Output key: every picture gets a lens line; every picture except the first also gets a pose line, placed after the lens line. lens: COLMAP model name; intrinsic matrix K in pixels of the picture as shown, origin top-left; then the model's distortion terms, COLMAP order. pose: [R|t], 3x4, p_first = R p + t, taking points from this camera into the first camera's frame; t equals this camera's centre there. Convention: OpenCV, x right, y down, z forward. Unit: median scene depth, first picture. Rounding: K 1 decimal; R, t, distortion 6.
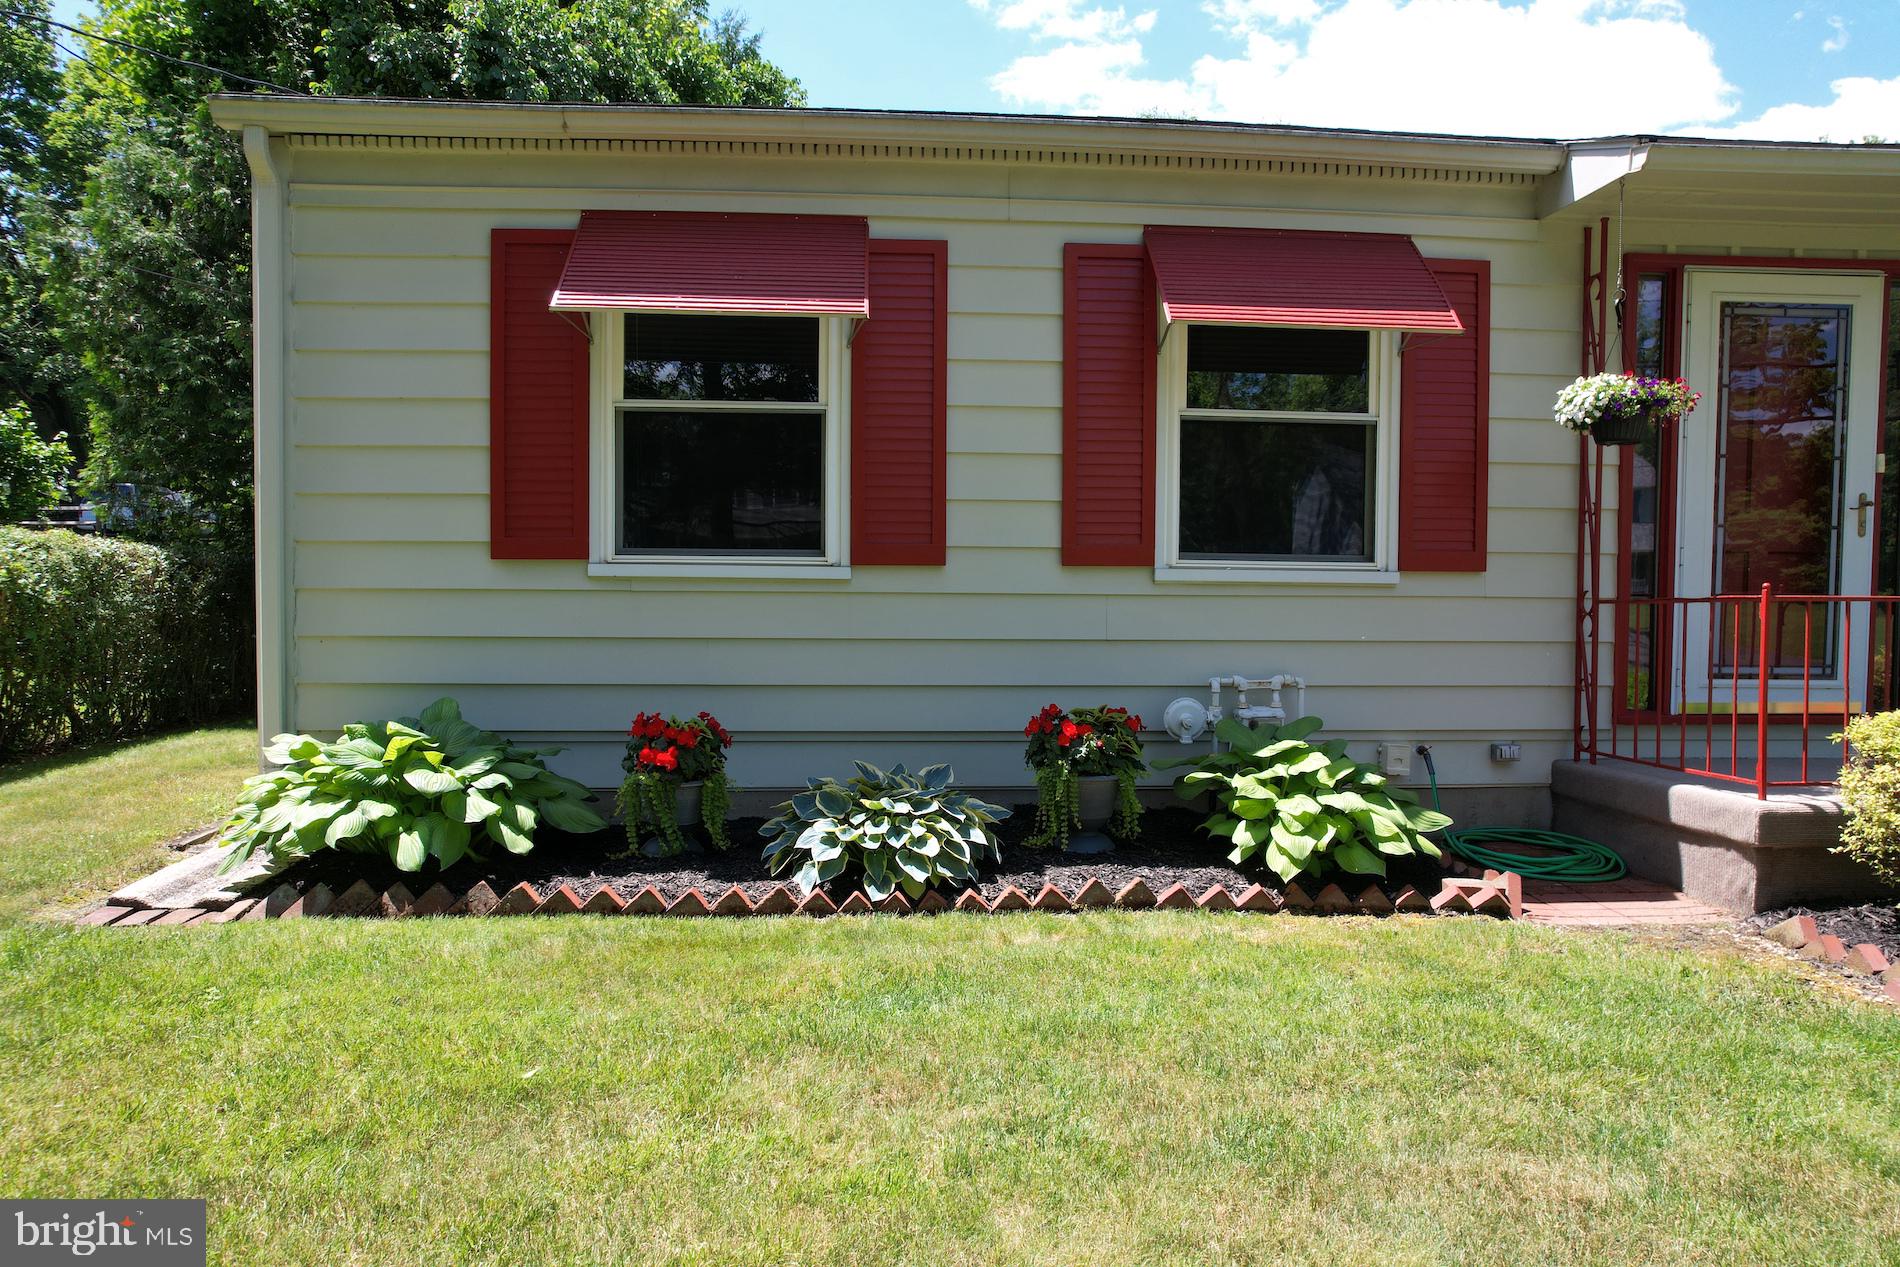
lens RADIAL K [[1215.5, 0, 962.2], [0, 1215.5, 631.4], [0, 0, 1]] dist [-0.080099, 0.069552]
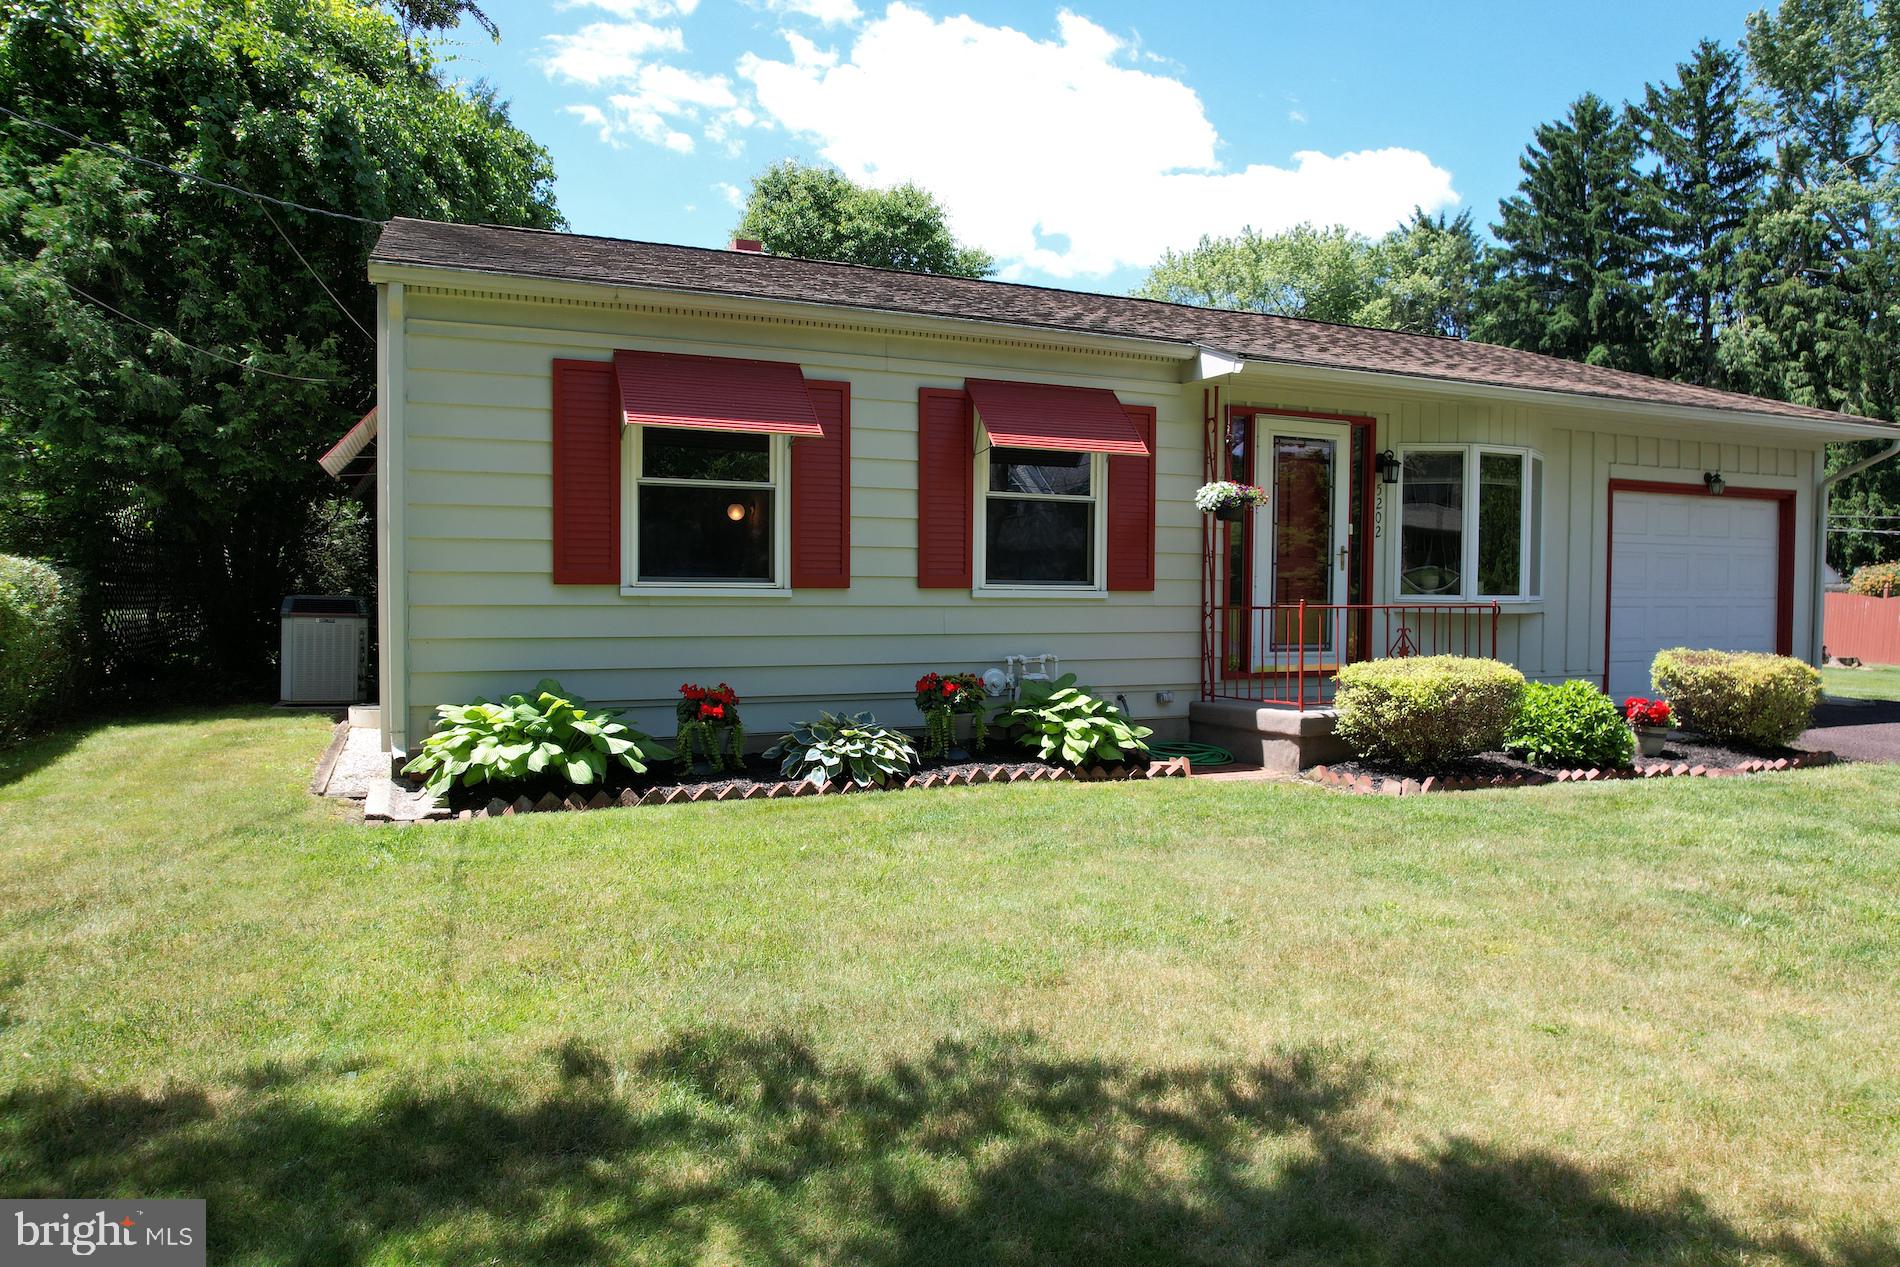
lens RADIAL K [[1215.5, 0, 958.3], [0, 1215.5, 636.7], [0, 0, 1]] dist [-0.080099, 0.069552]
pose [[0.941892, -0.014199, 0.335616, -0.417329], [0.012045, 0.999891, 0.008497, -0.003087], [-0.335700, -0.003961, 0.941960, -0.541785]]
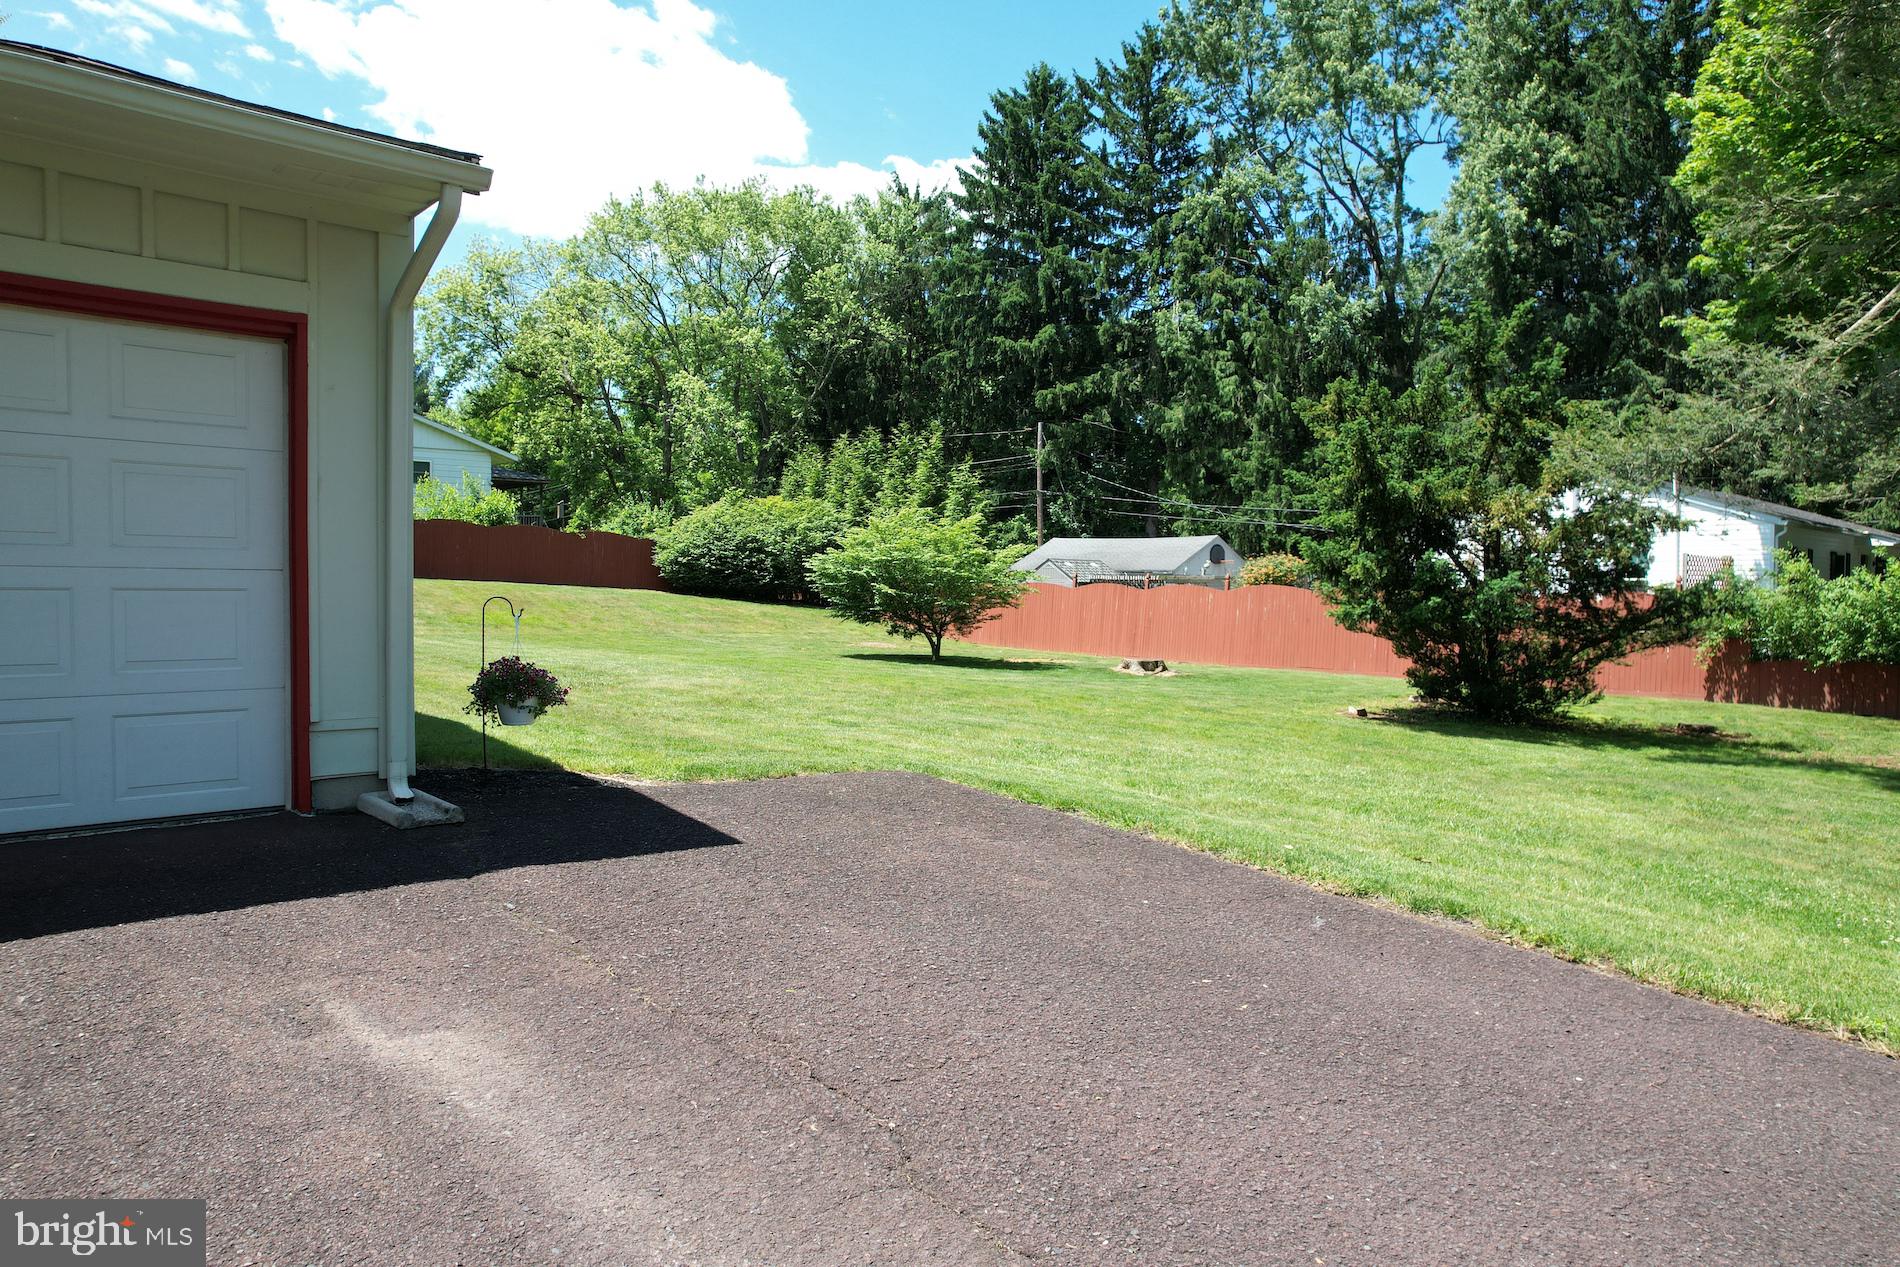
lens RADIAL K [[1215.5, 0, 958.3], [0, 1215.5, 633.5], [0, 0, 1]] dist [-0.080099, 0.069552]
pose [[0.791655, -0.022472, 0.610555, 1.799436], [0.018686, 0.999746, 0.012568, 0.011760], [-0.610682, 0.001459, 0.791874, 0.007561]]
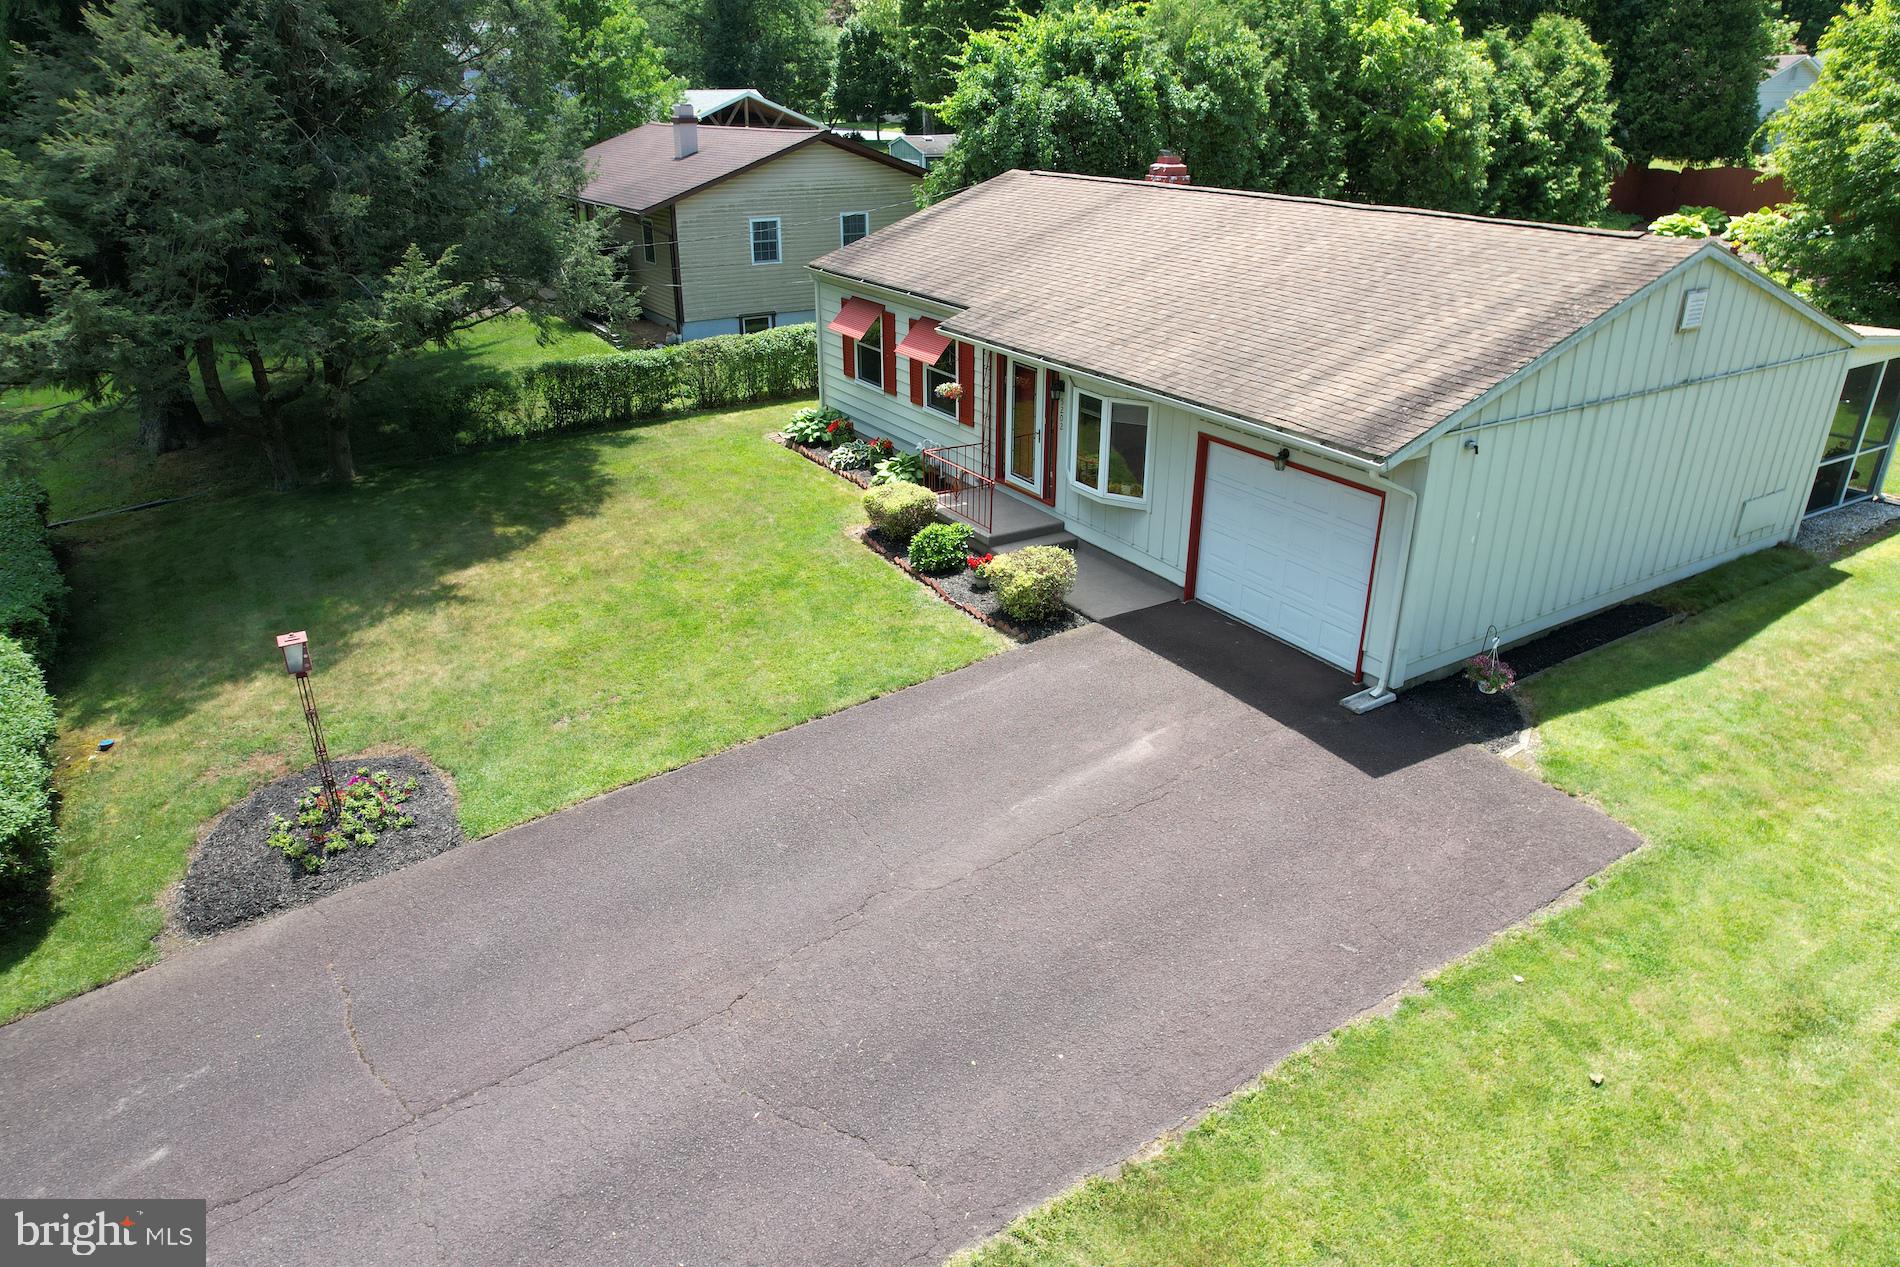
lens RADIAL K [[1215.5, 0, 959.3], [0, 1215.5, 625.2], [0, 0, 1]] dist [-0.080099, 0.069552]
pose [[0.472667, 0.354294, -0.806884, 3.632736], [-0.028541, 0.921296, 0.387812, -0.927183], [0.880779, -0.160277, 0.445578, -0.724298]]
